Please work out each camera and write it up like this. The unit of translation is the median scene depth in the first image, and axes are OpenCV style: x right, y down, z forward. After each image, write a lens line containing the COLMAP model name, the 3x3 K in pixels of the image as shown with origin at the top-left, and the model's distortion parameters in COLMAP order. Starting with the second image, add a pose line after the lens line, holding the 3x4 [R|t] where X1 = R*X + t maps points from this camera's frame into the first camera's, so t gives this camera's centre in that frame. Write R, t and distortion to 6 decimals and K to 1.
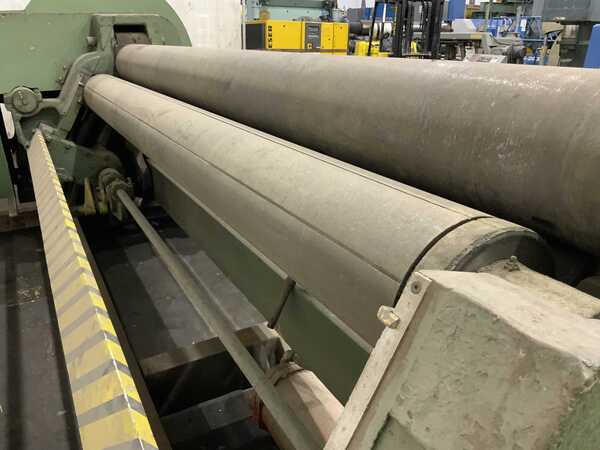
lens RADIAL K [[499.2, 0, 299.7], [0, 499.2, 226.3], [0, 0, 1]] dist [0.058426, -0.105466]
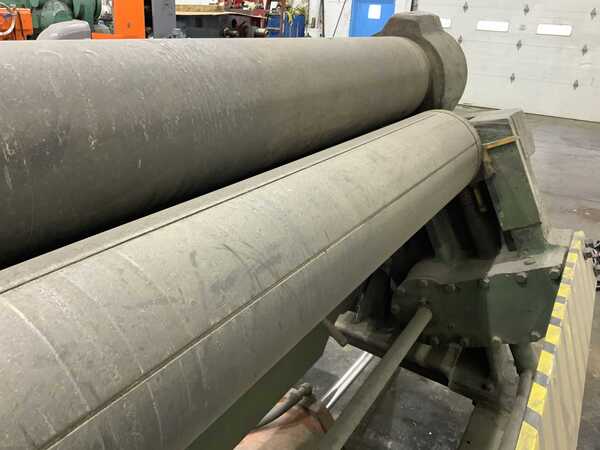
lens RADIAL K [[499.2, 0, 299.1], [0, 499.2, 223.3], [0, 0, 1]] dist [0.058426, -0.105466]
pose [[-0.486965, -0.364847, 0.793569, -0.696875], [0.260039, 0.806811, 0.530505, -0.520005], [-0.833813, 0.464696, -0.298014, 1.339711]]
